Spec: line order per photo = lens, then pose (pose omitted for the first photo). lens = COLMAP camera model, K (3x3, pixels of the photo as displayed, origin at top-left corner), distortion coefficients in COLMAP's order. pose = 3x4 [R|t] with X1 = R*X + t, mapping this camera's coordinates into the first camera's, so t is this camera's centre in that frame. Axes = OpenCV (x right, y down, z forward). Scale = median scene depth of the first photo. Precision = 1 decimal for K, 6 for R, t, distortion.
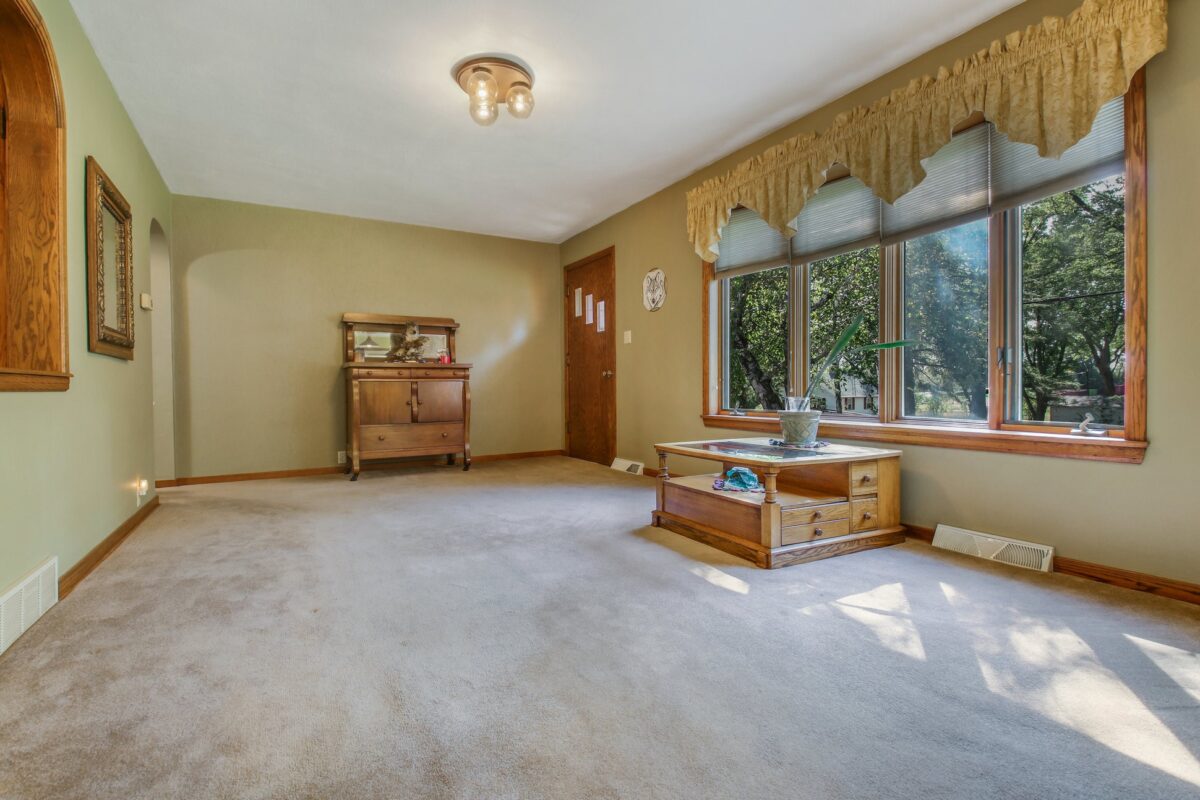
lens RADIAL K [[559.6, 0, 600.0], [0, 559.6, 400.0], [0, 0, 1]] dist [-0.000306, -0.000264]
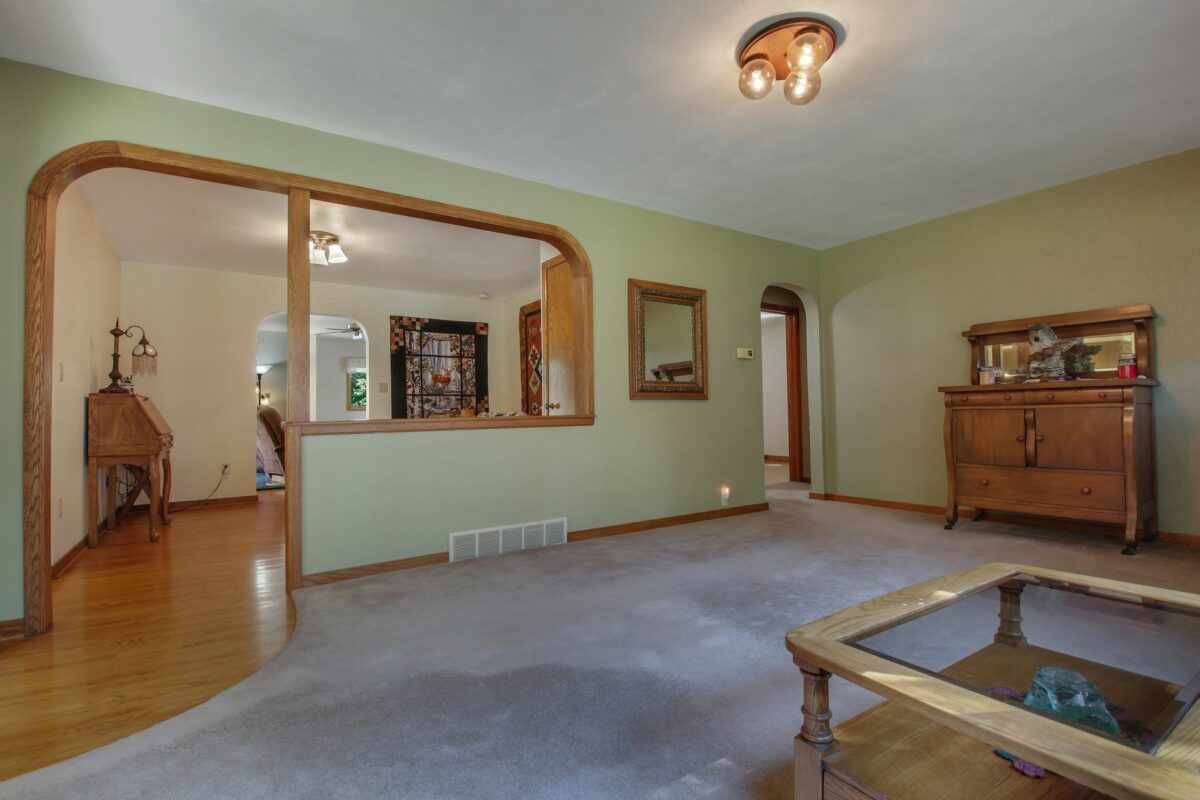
lens RADIAL K [[559.6, 0, 600.0], [0, 559.6, 400.0], [0, 0, 1]] dist [-0.000306, -0.000264]
pose [[0.056669, -0.017864, -0.998233, 0.378150], [-0.008342, 0.999797, -0.018366, -0.029036], [0.998358, 0.009368, 0.056508, 0.450970]]
